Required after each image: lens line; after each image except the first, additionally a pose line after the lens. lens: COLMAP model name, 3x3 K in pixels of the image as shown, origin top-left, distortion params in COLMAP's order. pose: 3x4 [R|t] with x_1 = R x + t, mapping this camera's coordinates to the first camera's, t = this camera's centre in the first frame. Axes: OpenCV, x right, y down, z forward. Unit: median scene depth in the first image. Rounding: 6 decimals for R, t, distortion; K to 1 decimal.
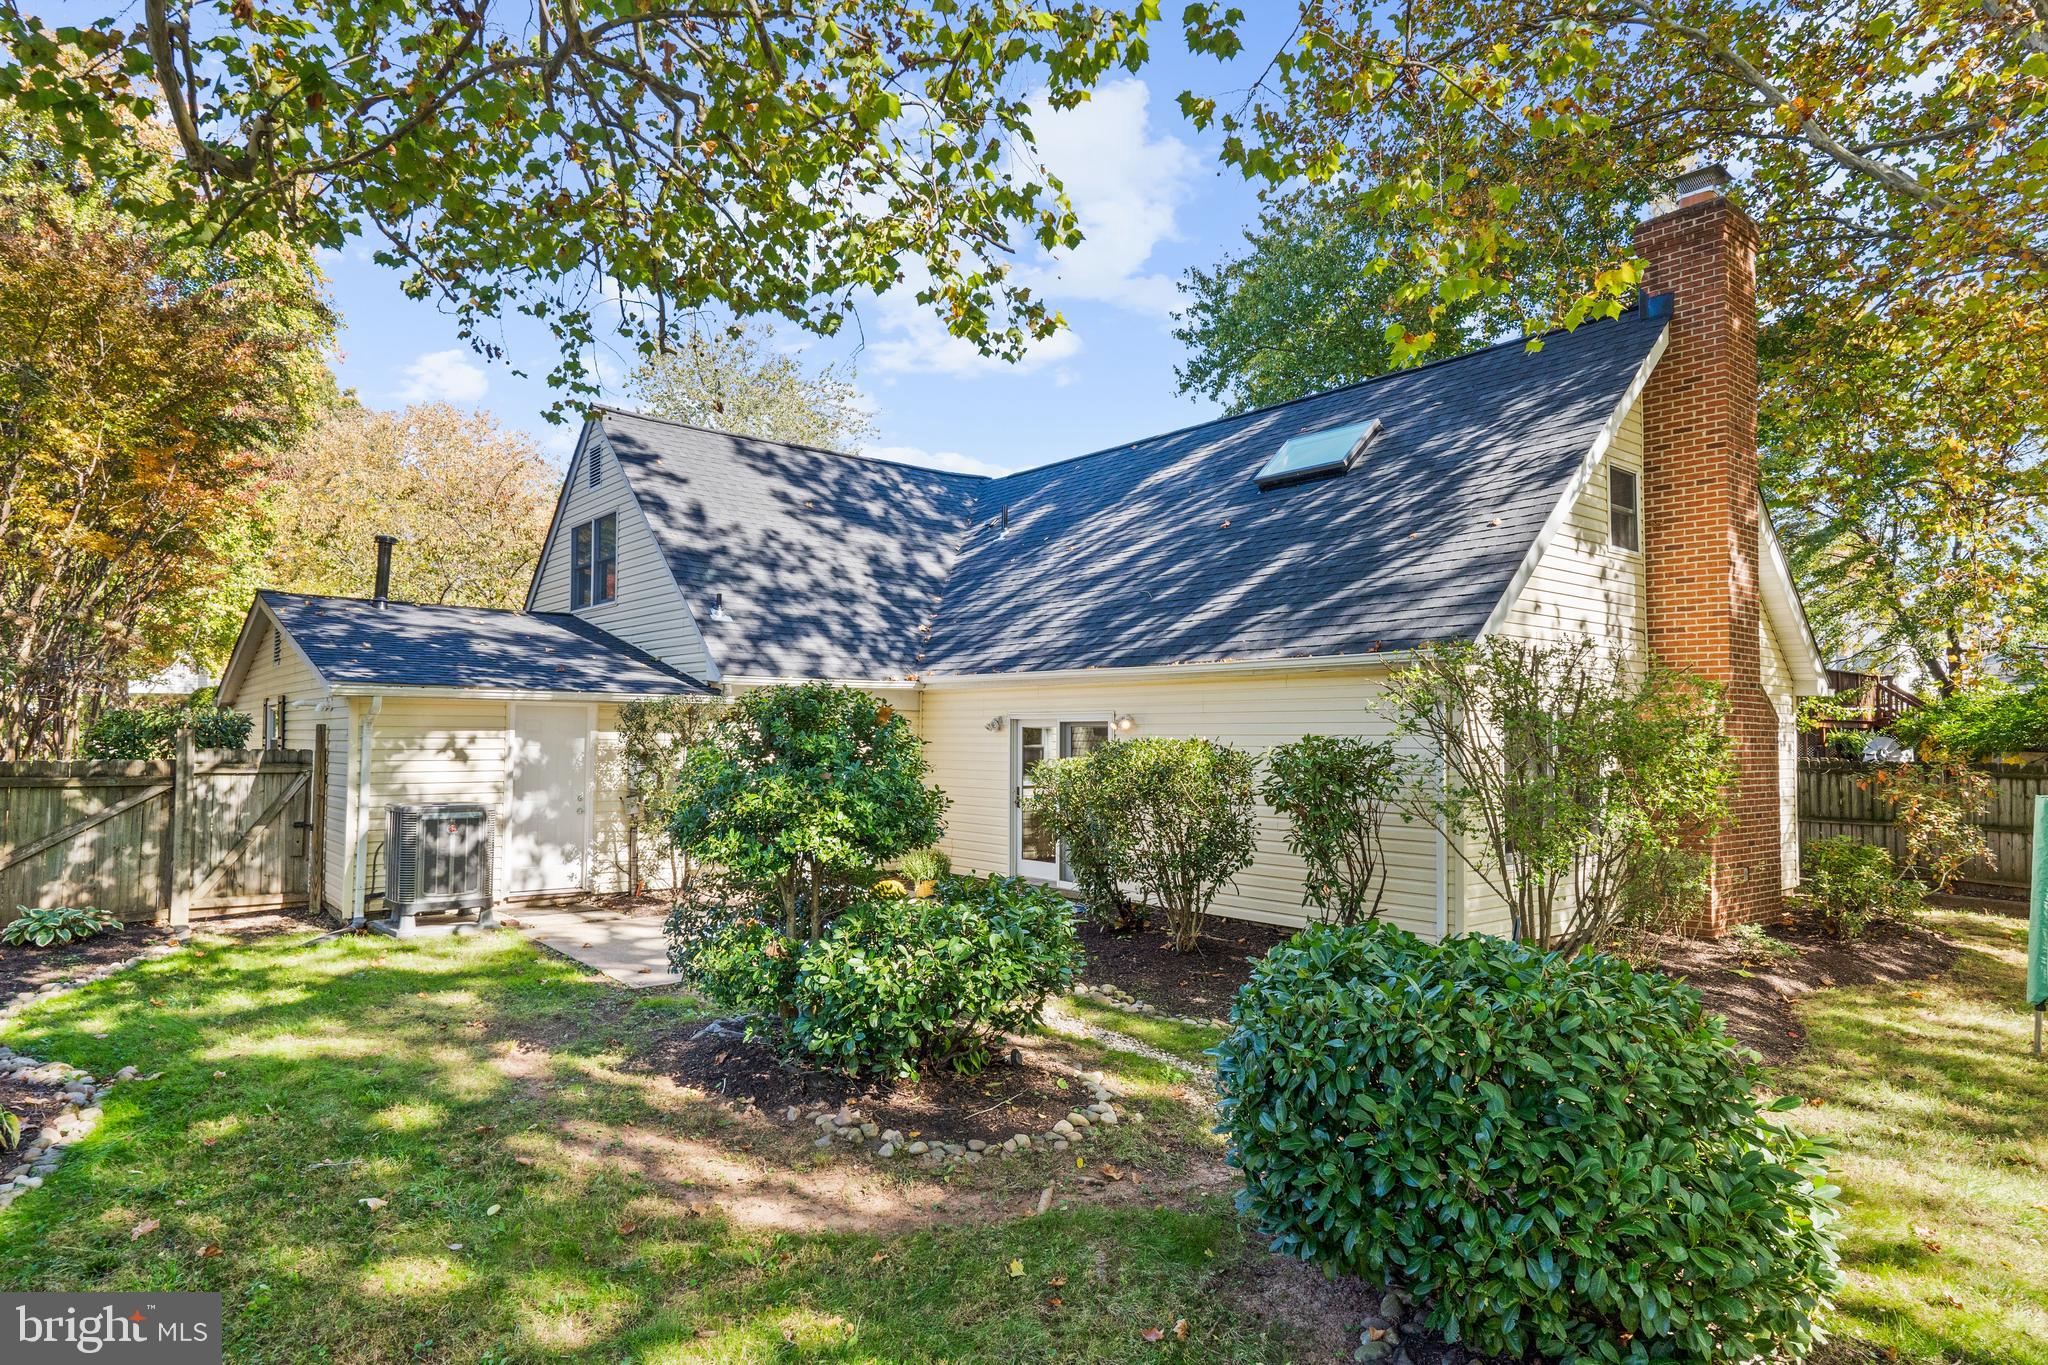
lens RADIAL K [[1151.2, 0, 1021.8], [0, 1151.2, 725.3], [0, 0, 1]] dist [0.003348, 0.001466]
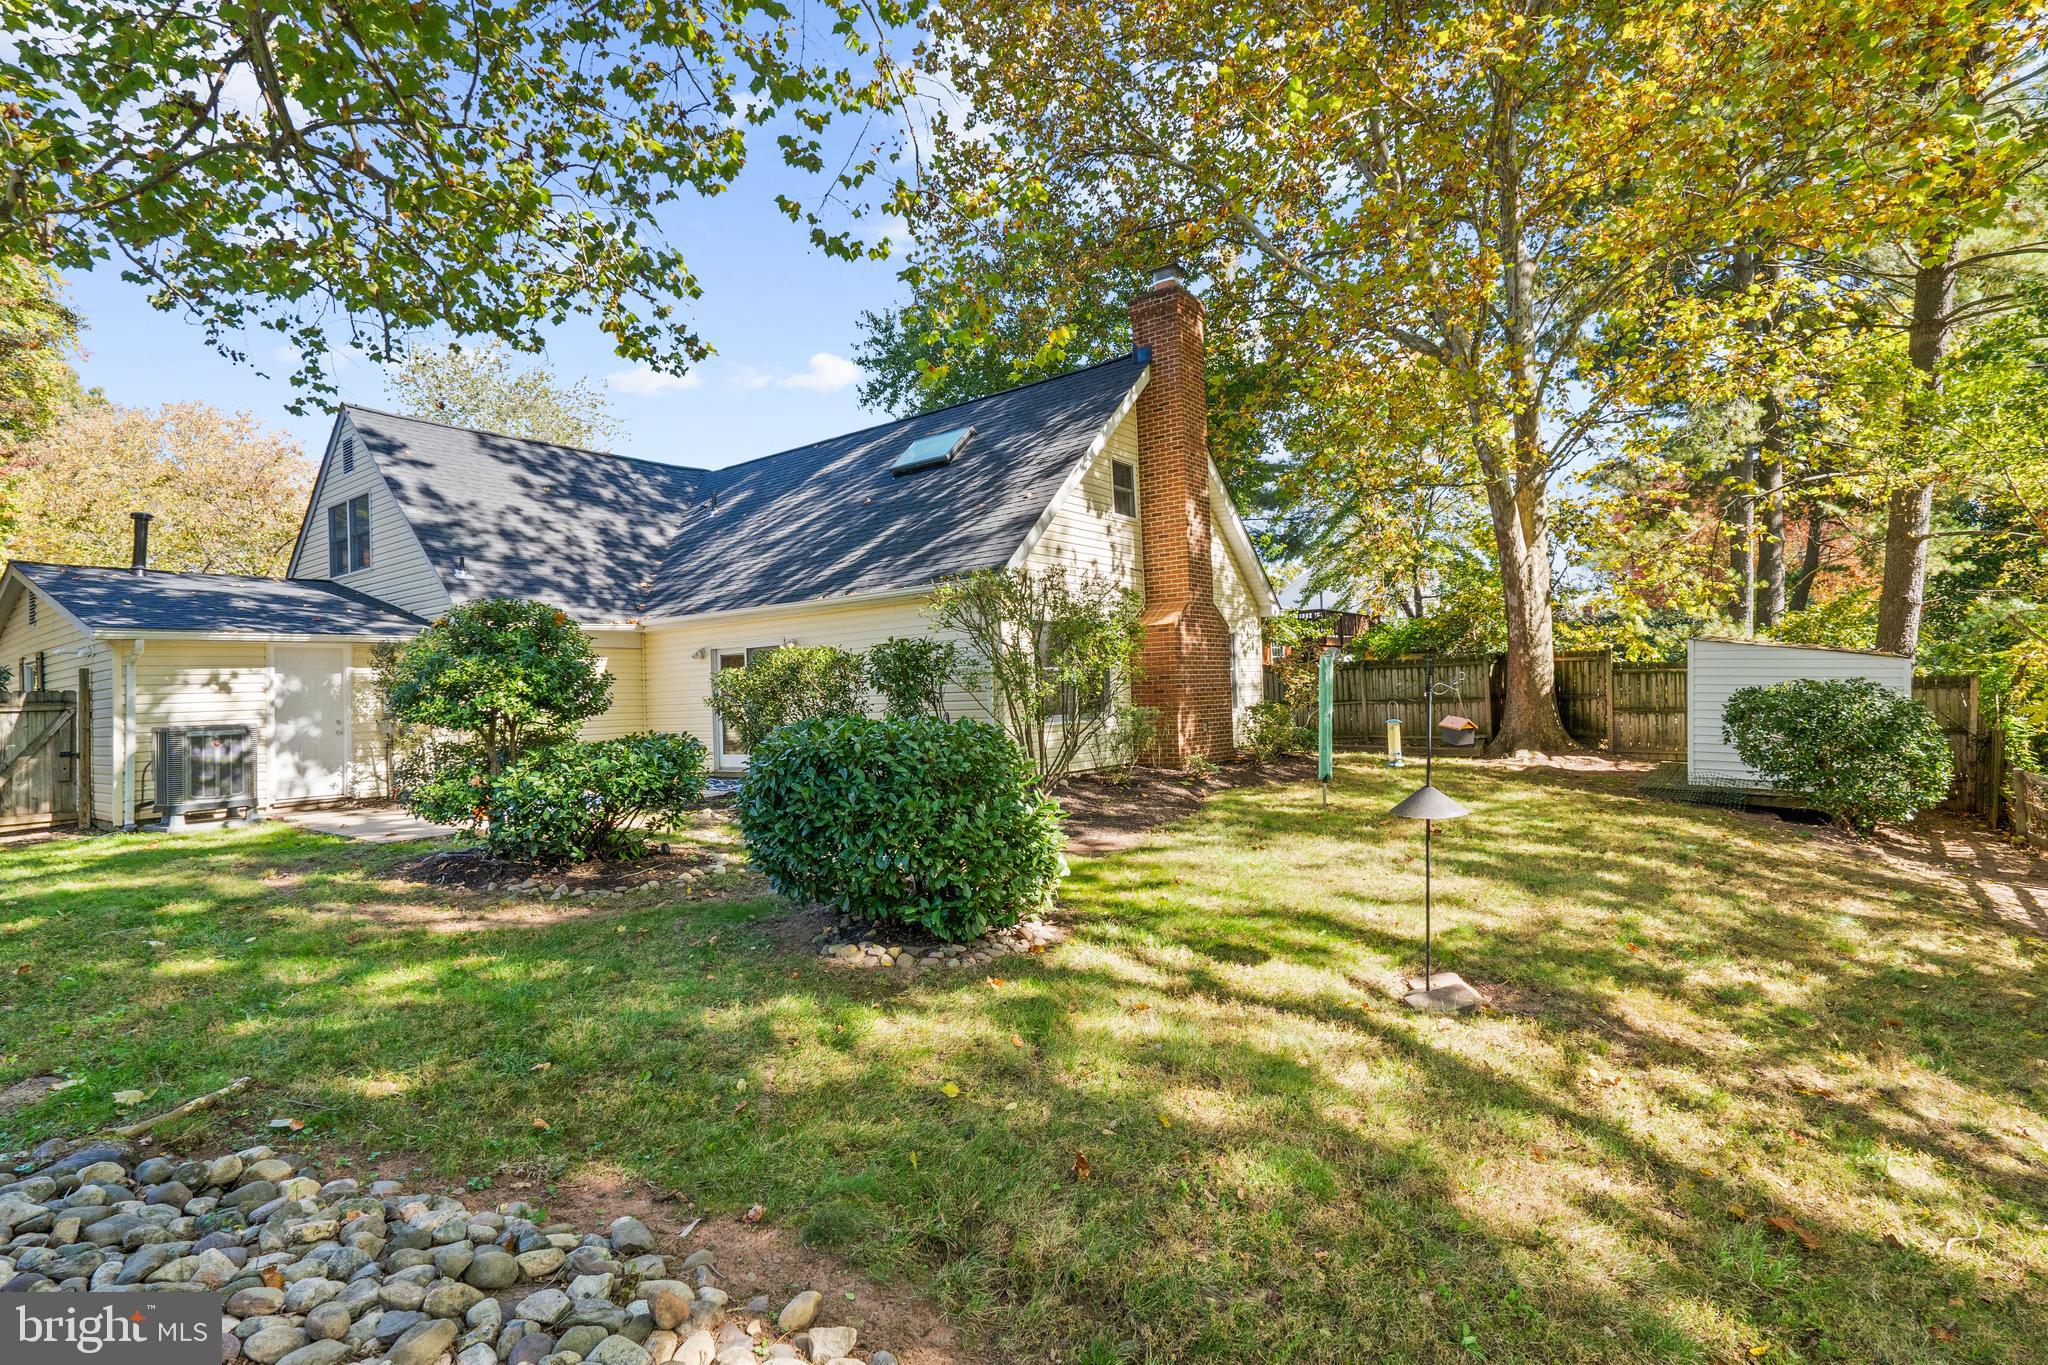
lens RADIAL K [[963.1, 0, 1024.0], [0, 963.1, 682.5], [0, 0, 1]] dist [0.000634, 0.000270]
pose [[0.971851, -0.042574, 0.231717, 0.099925], [0.043646, 0.999047, 0.000504, 0.058428], [-0.231517, 0.009623, 0.972783, -0.186779]]
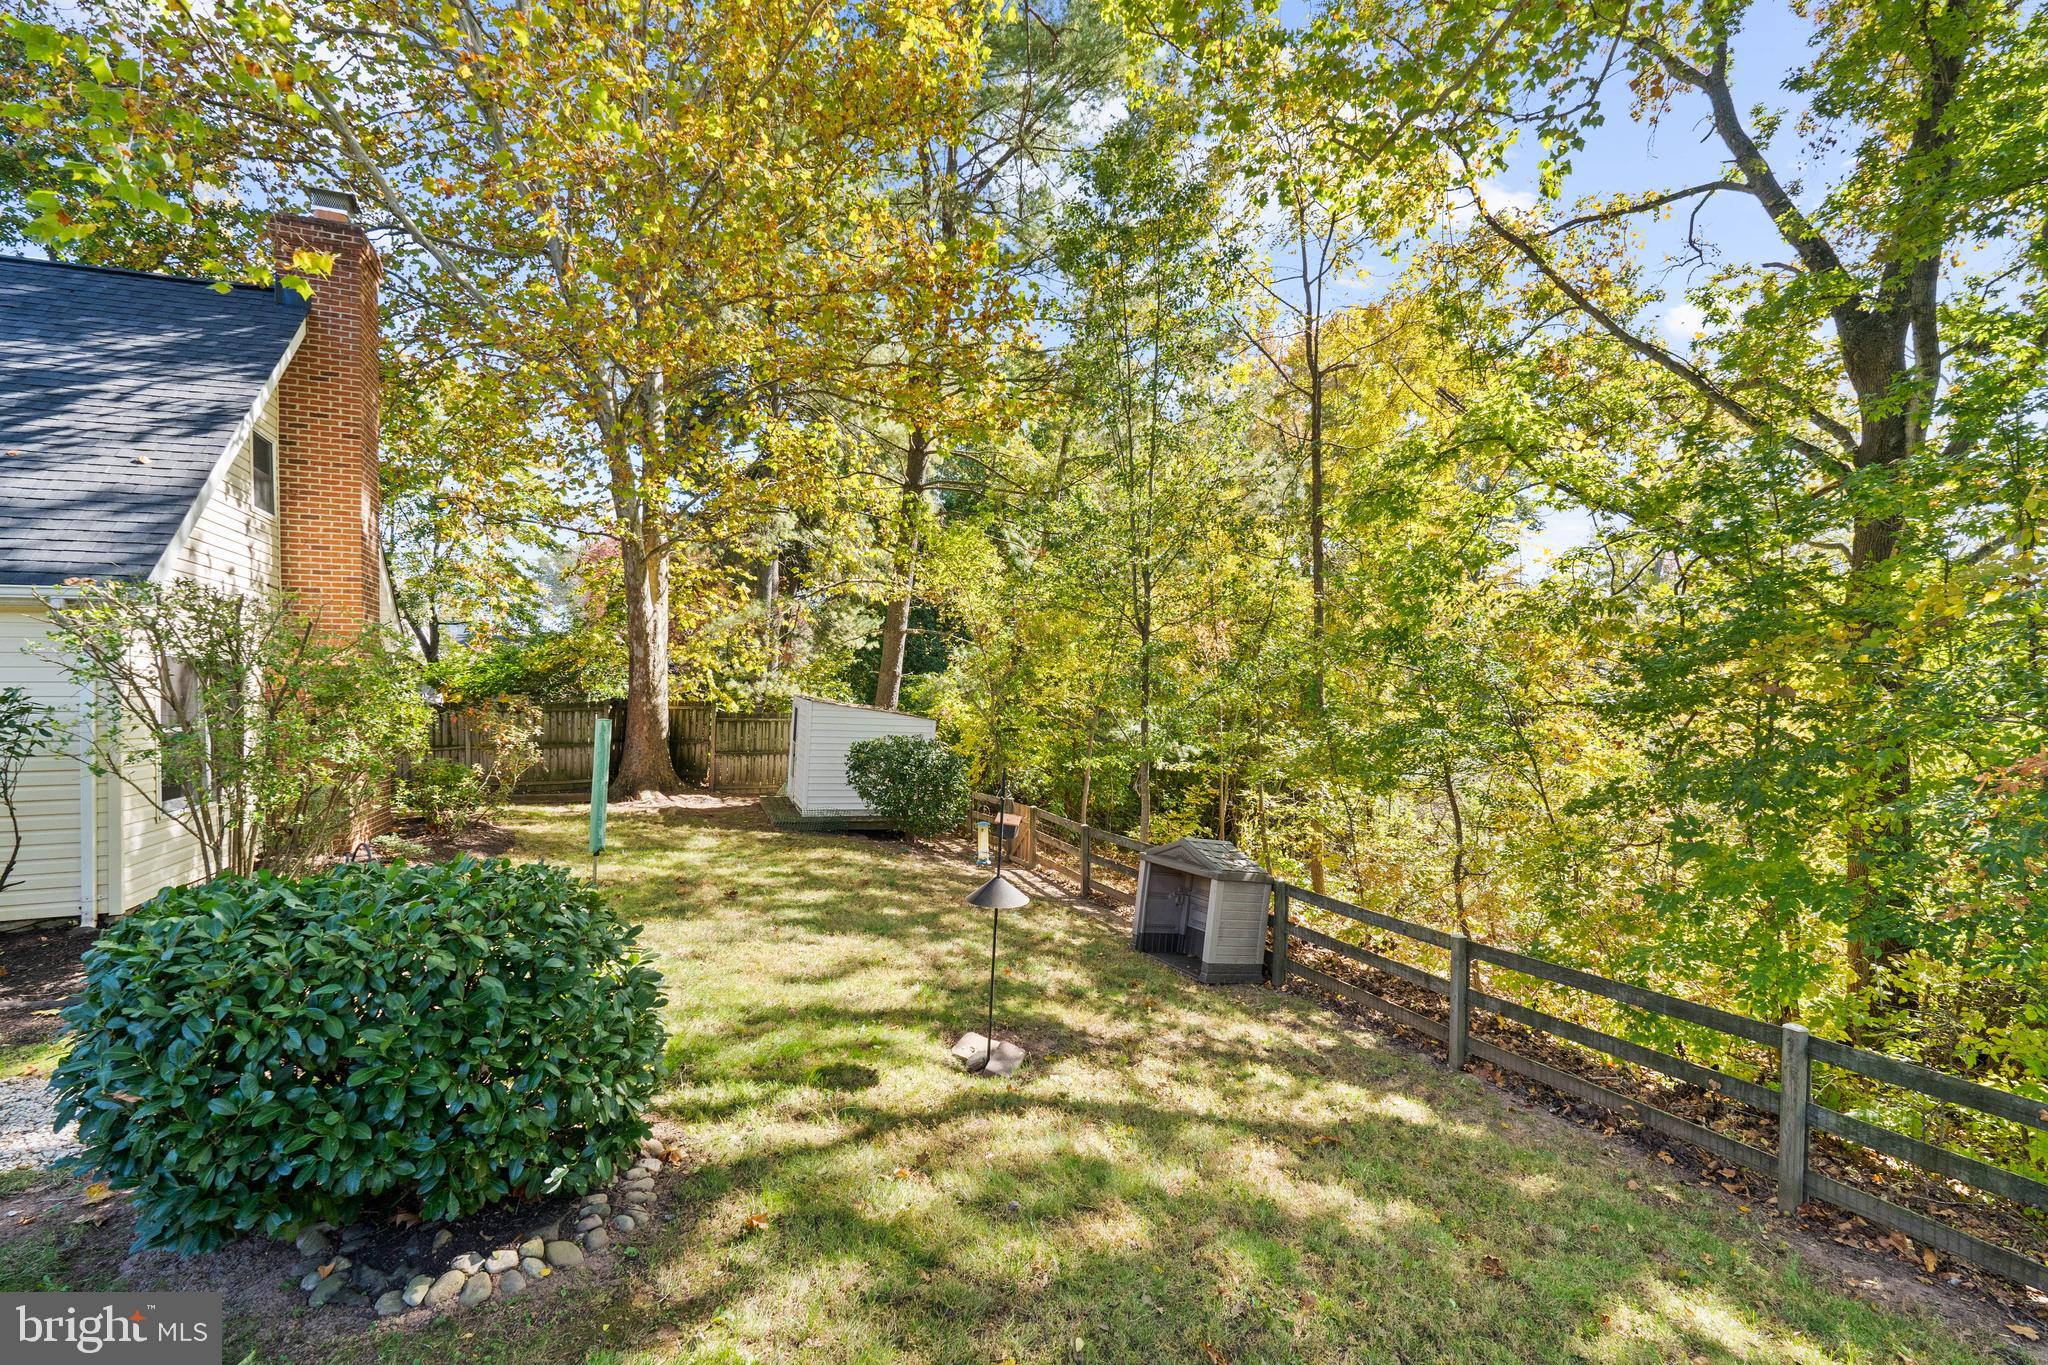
lens RADIAL K [[925.2, 0, 1024.0], [0, 925.2, 682.5], [0, 0, 1]] dist [0.000577, 0.000116]
pose [[0.291794, -0.002297, 0.956478, -0.105295], [-0.002701, 0.999991, 0.003226, 0.004634], [-0.956477, -0.003524, 0.291785, 0.063097]]
